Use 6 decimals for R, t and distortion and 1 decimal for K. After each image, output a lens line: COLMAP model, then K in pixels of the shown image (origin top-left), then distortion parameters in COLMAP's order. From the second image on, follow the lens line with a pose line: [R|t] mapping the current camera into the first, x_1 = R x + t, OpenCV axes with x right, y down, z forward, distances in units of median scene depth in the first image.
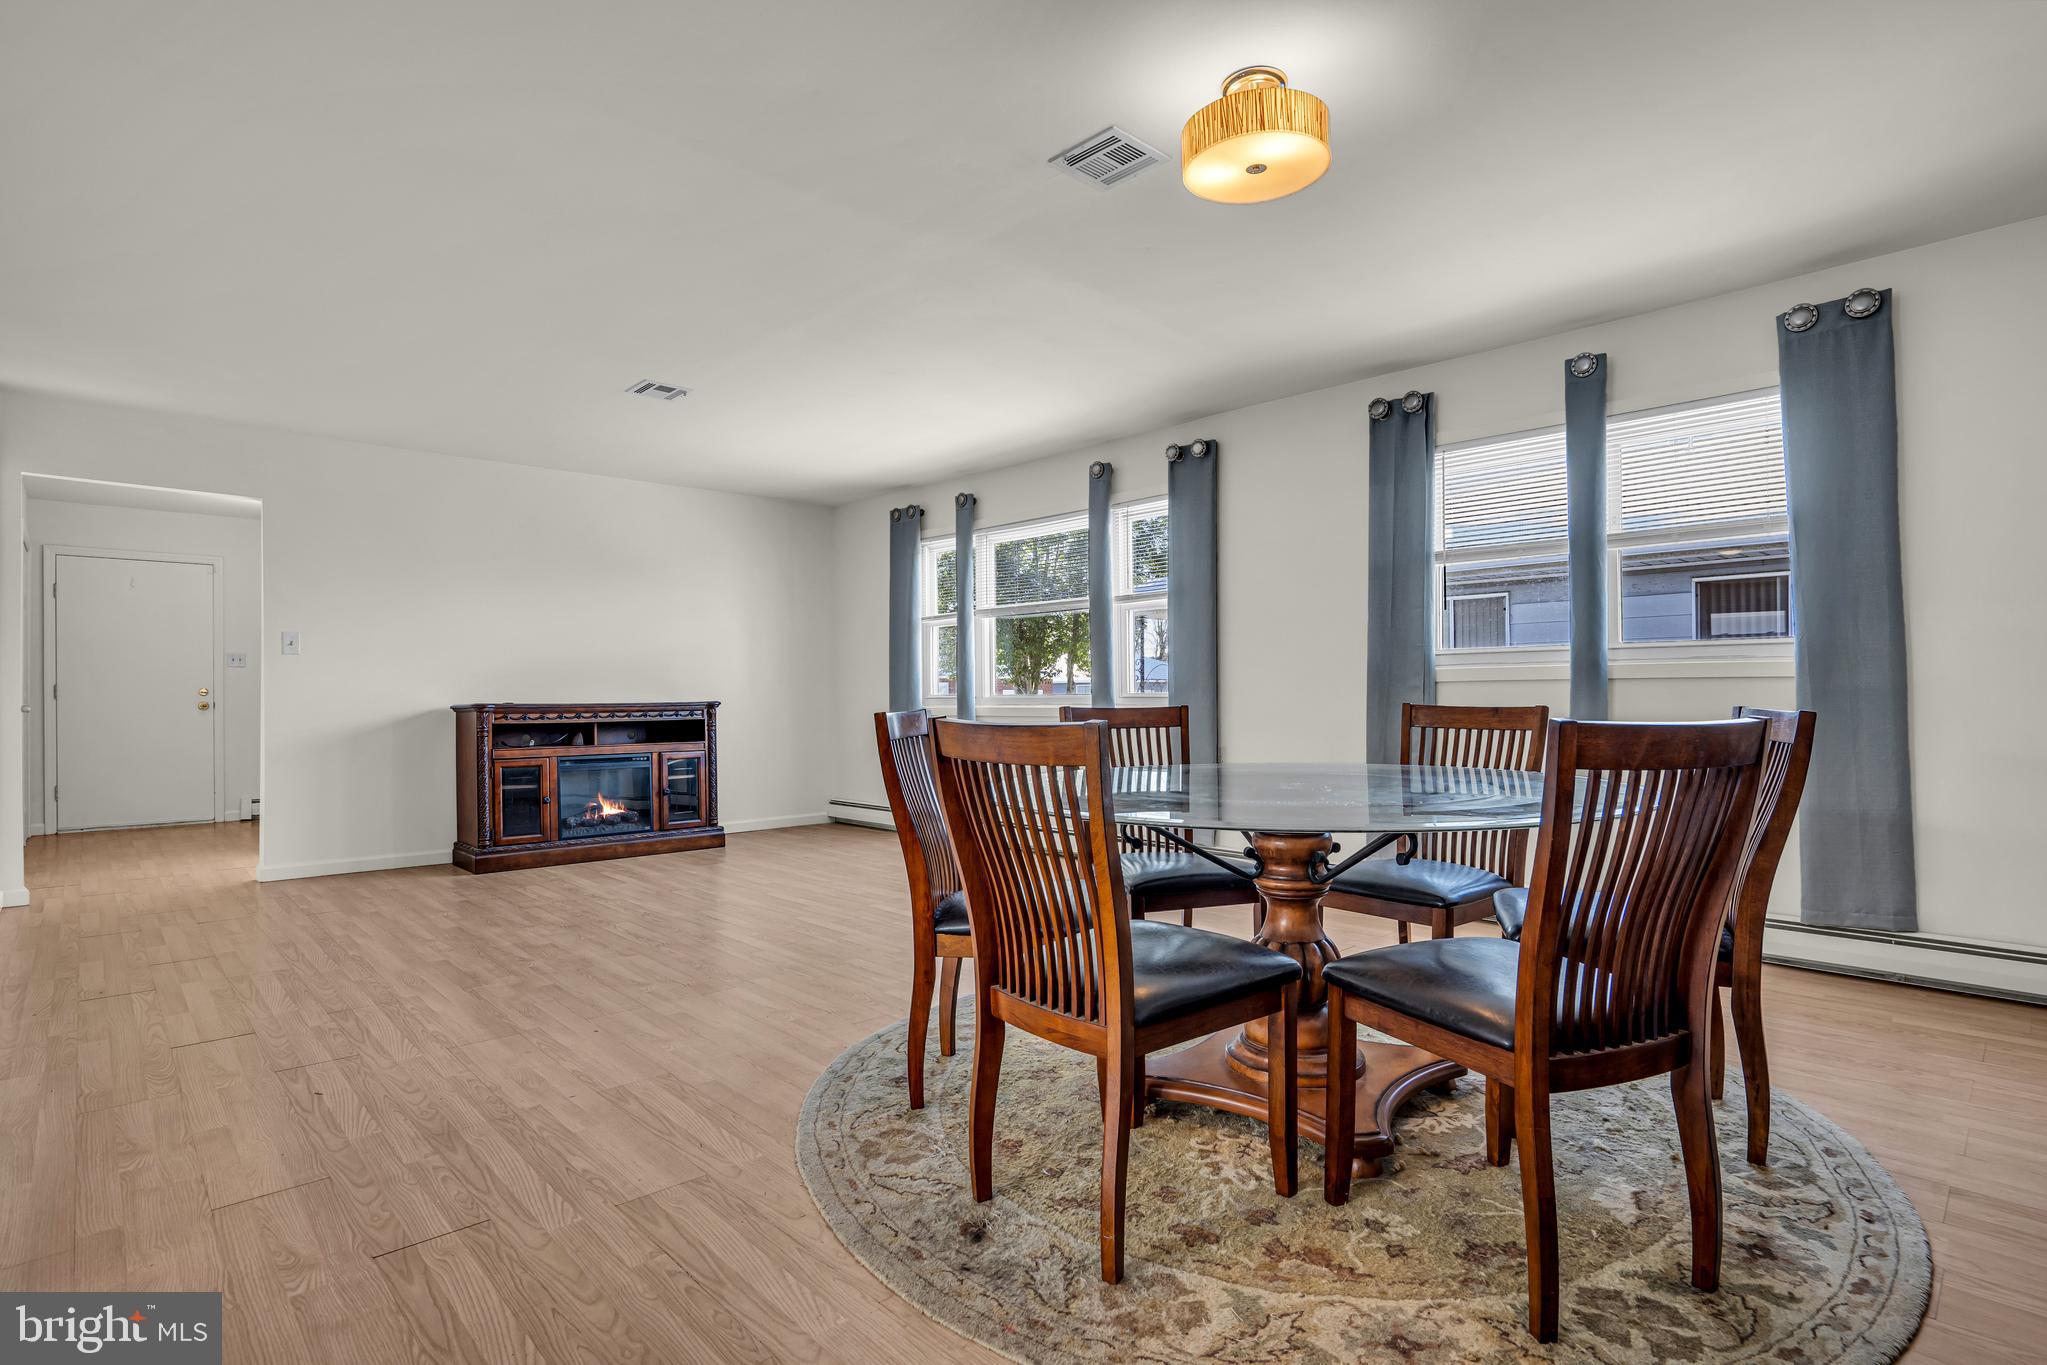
lens RADIAL K [[1020.2, 0, 1023.8], [0, 1020.2, 683.1], [0, 0, 1]] dist [-0.015329, 0.001610]
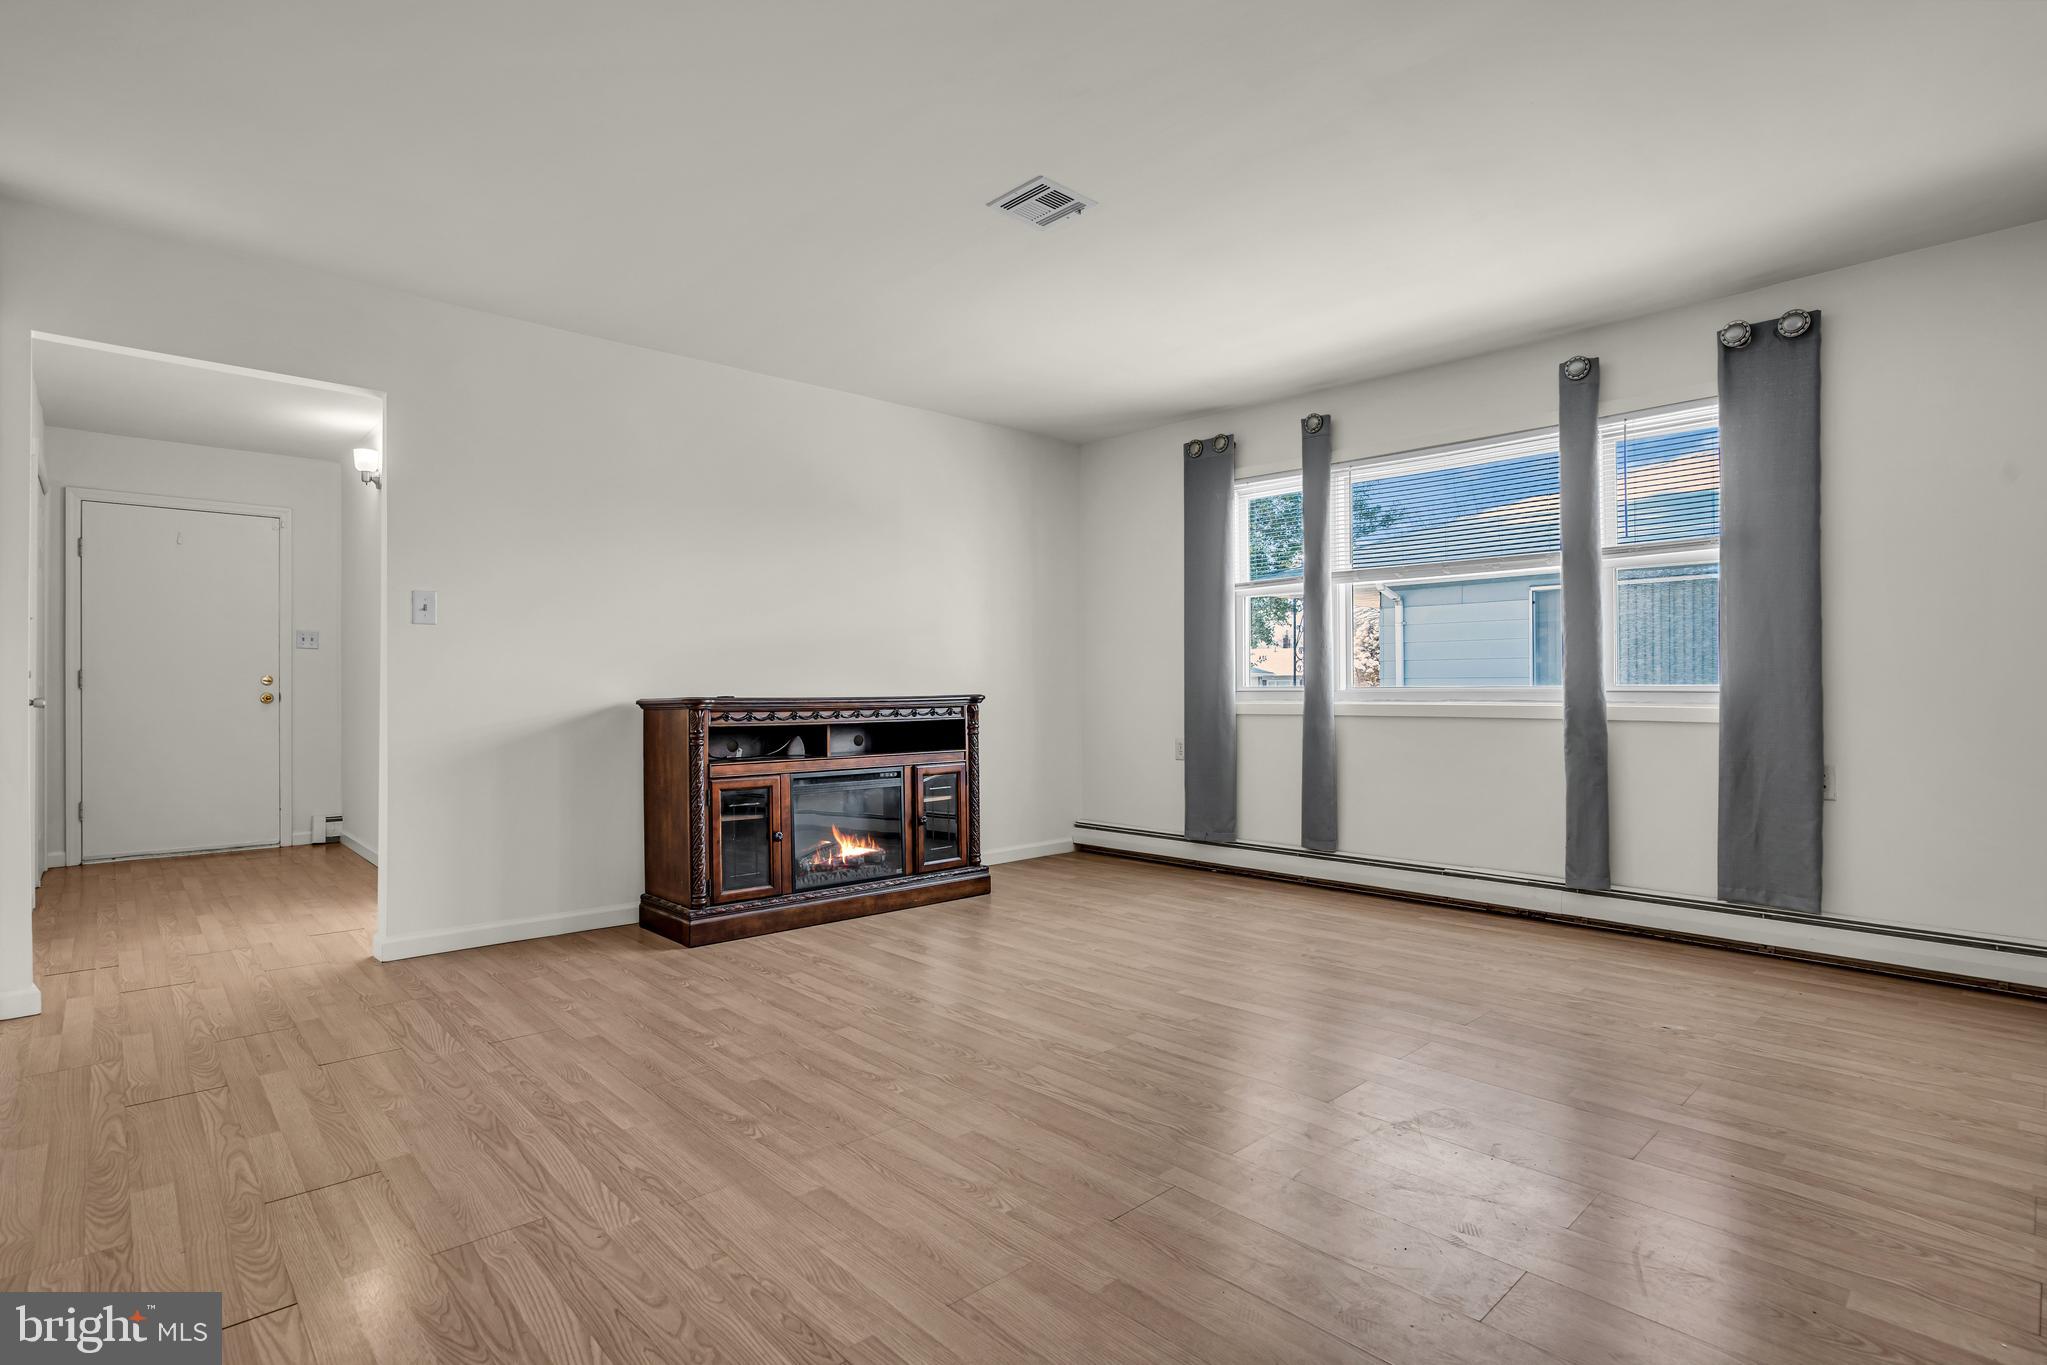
lens RADIAL K [[994.6, 0, 1026.4], [0, 994.6, 693.7], [0, 0, 1]] dist [-0.050121, 0.011502]
pose [[0.999995, 0.001568, -0.002893, -0.263428], [-0.001517, 0.999841, 0.017788, 0.003565], [0.002921, -0.017784, 0.999838, 0.280255]]
